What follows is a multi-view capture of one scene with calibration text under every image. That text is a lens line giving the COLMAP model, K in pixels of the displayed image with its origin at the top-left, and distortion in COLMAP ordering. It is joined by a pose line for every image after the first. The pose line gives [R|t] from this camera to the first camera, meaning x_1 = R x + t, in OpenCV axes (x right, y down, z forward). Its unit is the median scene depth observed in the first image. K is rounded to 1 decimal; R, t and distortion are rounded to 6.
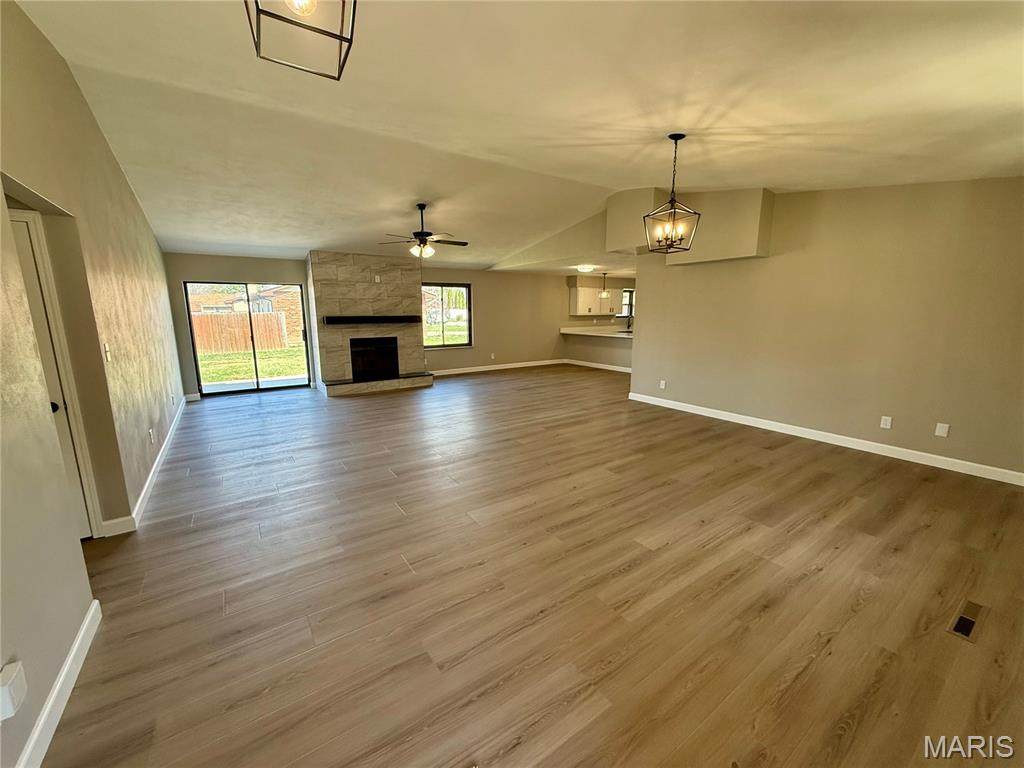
lens RADIAL K [[406.6, 0, 509.5], [0, 406.6, 383.8], [0, 0, 1]] dist [-0.001175, -0.000060]
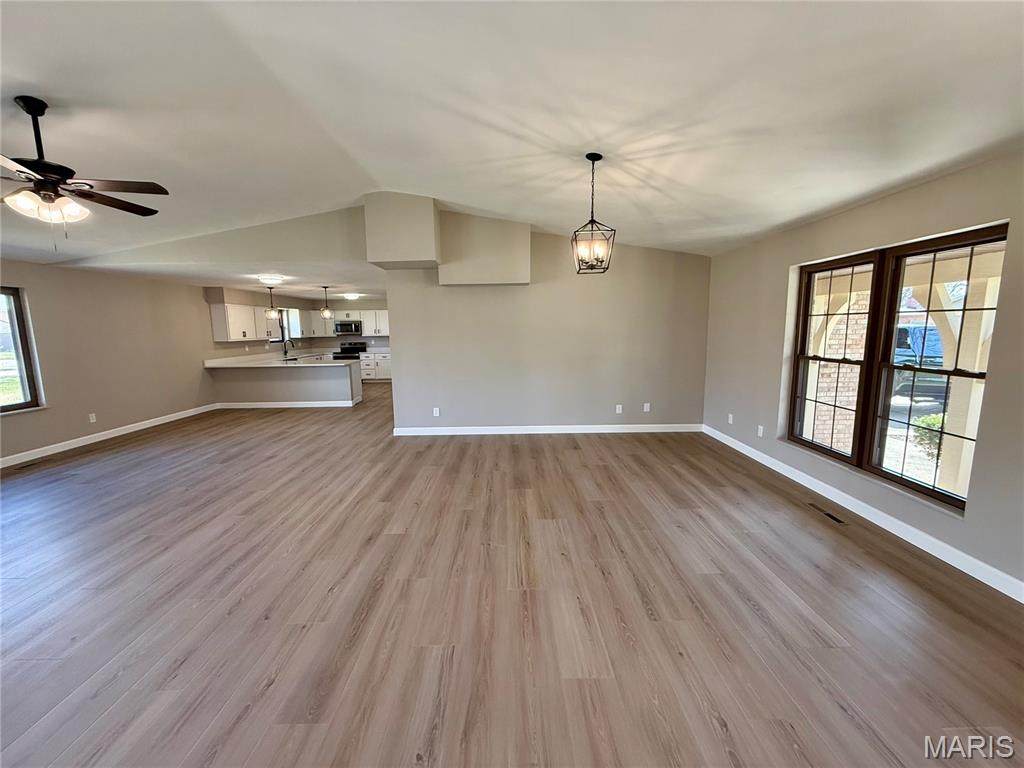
lens RADIAL K [[406.6, 0, 509.5], [0, 406.6, 383.8], [0, 0, 1]] dist [-0.001175, -0.000060]
pose [[0.561408, -0.118671, 0.818986, -0.228031], [0.161233, 0.986384, 0.032403, -0.052416], [-0.811680, 0.113856, 0.572898, 0.264247]]
